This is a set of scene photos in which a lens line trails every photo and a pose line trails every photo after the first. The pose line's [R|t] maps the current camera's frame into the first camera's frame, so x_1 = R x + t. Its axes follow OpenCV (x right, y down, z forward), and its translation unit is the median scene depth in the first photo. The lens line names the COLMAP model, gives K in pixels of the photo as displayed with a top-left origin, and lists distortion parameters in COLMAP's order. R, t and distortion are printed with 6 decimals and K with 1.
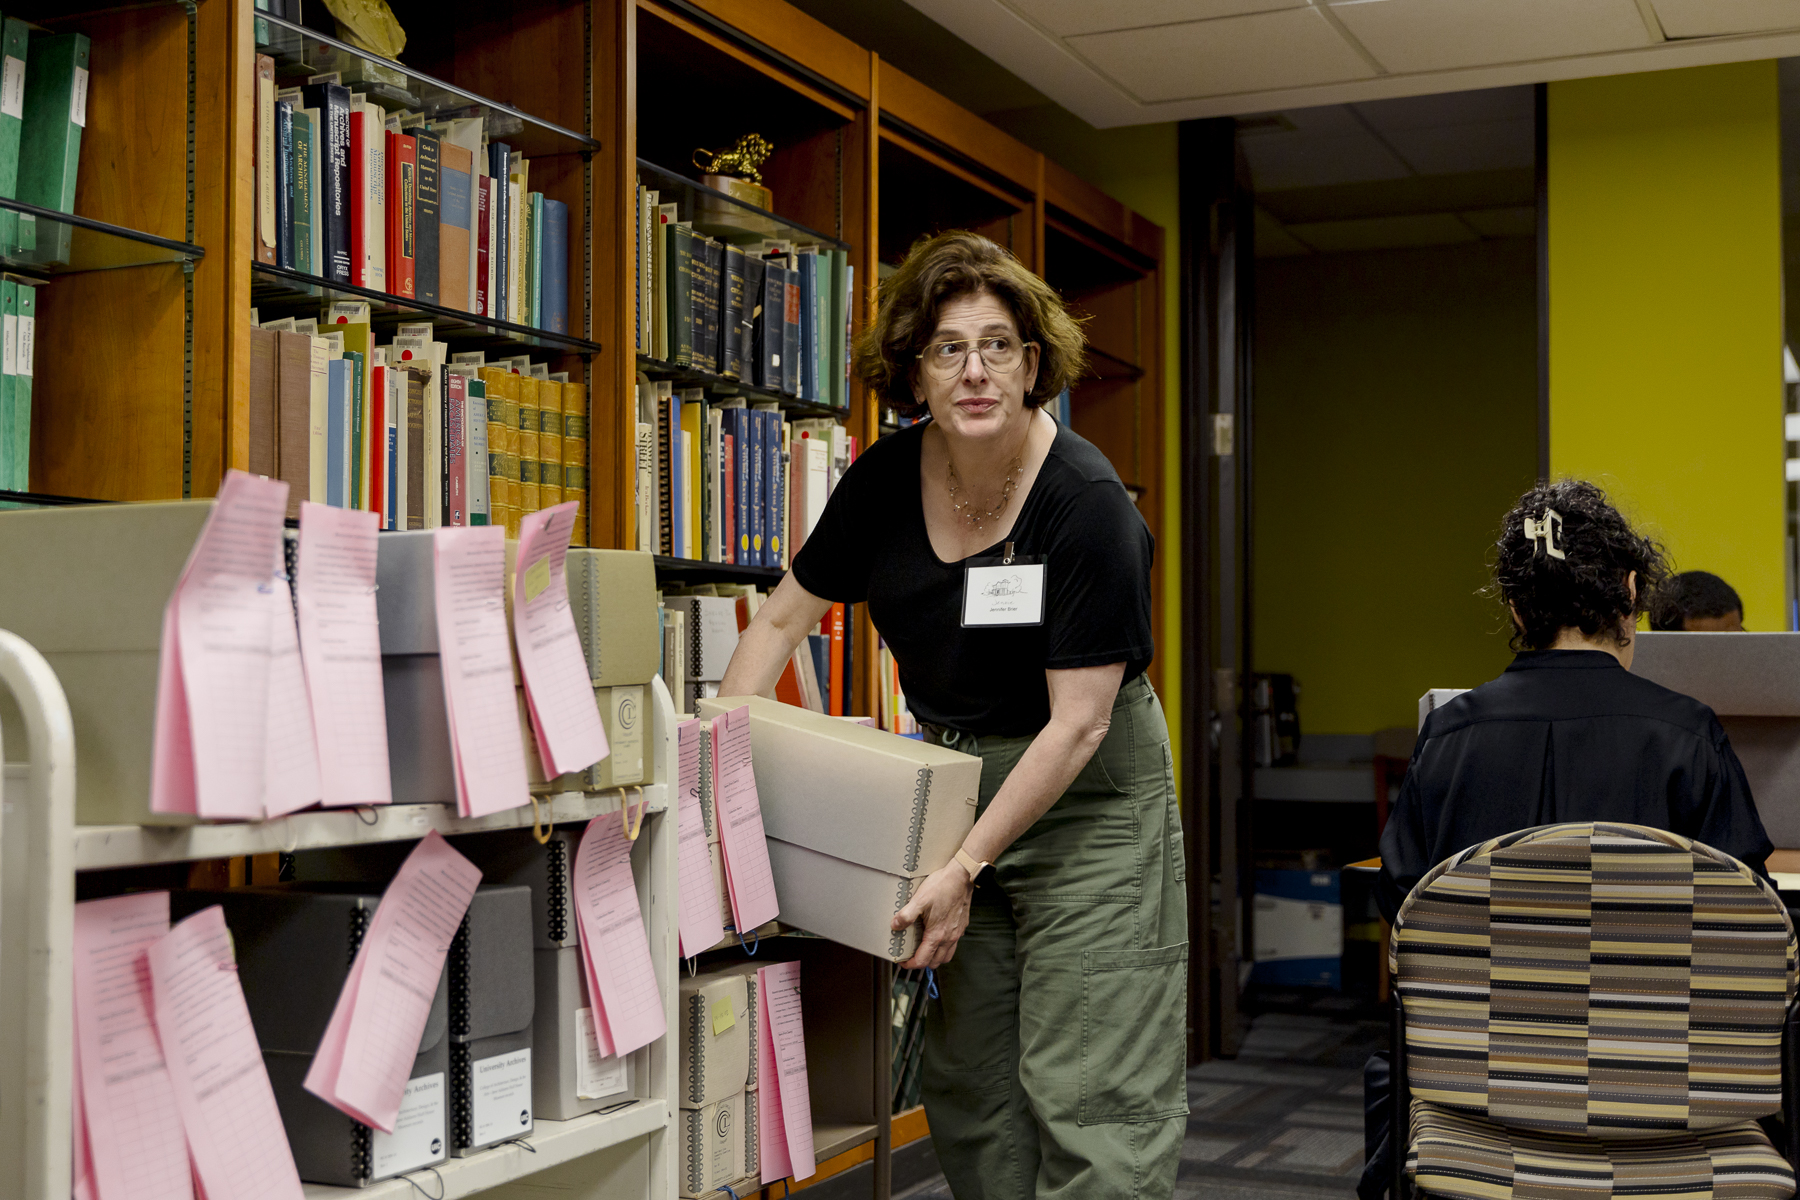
lens RADIAL K [[2257.5, 0, 899.2], [0, 2257.5, 599.1], [0, 0, 1]] dist [-0.010601, 0.000000]
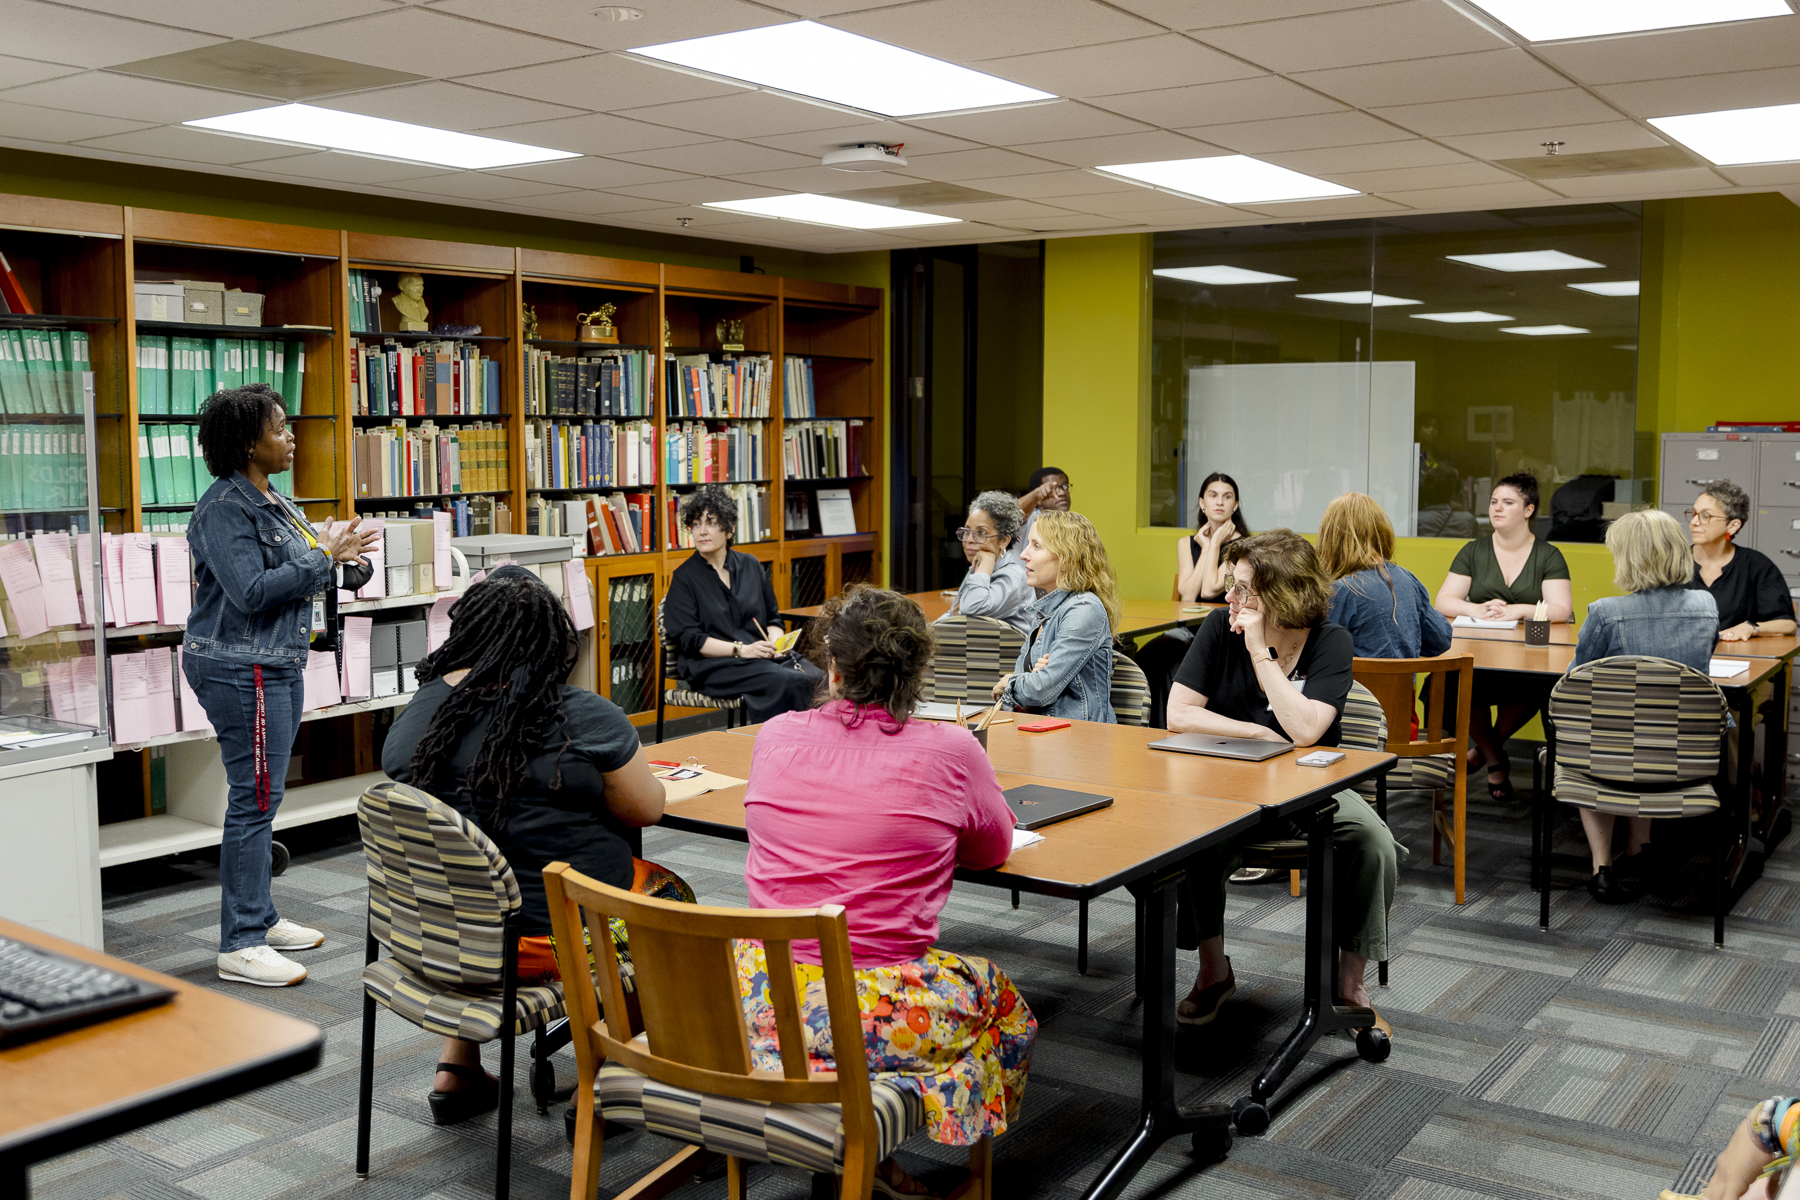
lens RADIAL K [[1769.6, 0, 900.5], [0, 1769.6, 607.2], [0, 0, 1]] dist [-0.015440, 0.000000]
pose [[0.986259, 0.012933, -0.164697, 0.689348], [0.010280, 0.990195, 0.139313, -0.177114], [0.164884, -0.139091, 0.976456, -1.036580]]
